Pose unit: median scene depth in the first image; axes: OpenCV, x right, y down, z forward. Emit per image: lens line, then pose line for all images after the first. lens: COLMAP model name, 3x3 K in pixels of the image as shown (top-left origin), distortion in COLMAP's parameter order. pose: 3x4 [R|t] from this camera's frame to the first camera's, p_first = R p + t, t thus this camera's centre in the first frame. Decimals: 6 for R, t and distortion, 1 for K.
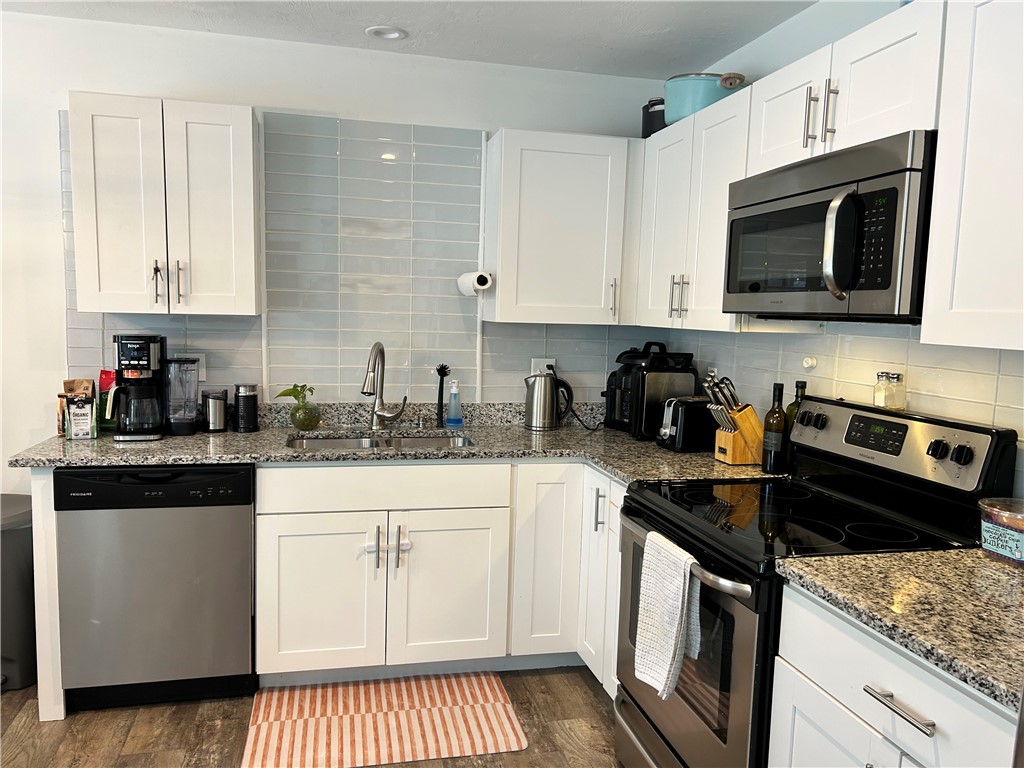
lens RADIAL K [[754.2, 0, 512.0], [0, 754.2, 384.0], [0, 0, 1]] dist [0.067870, -0.194553]
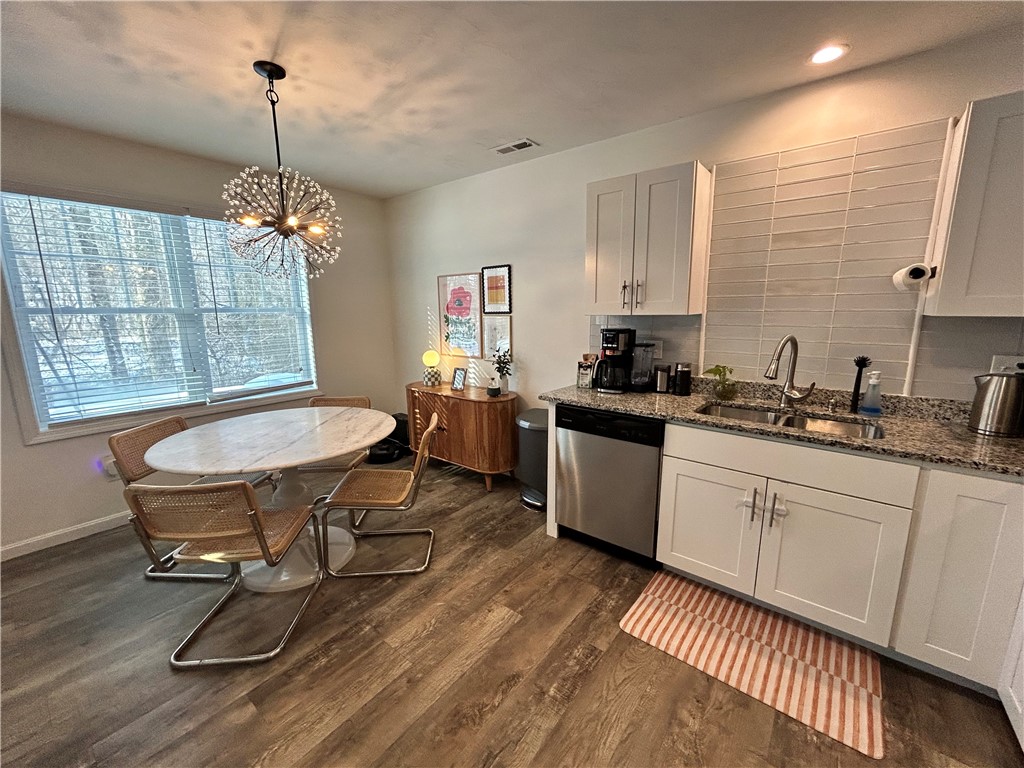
lens RADIAL K [[411.0, 0, 512.0], [0, 411.0, 384.0], [0, 0, 1]] dist [-0.000416, -0.000564]
pose [[0.605884, 0.110090, -0.787899, 0.084335], [-0.052227, 0.993747, 0.098691, -0.022015], [0.793837, -0.018645, 0.607845, 0.282285]]
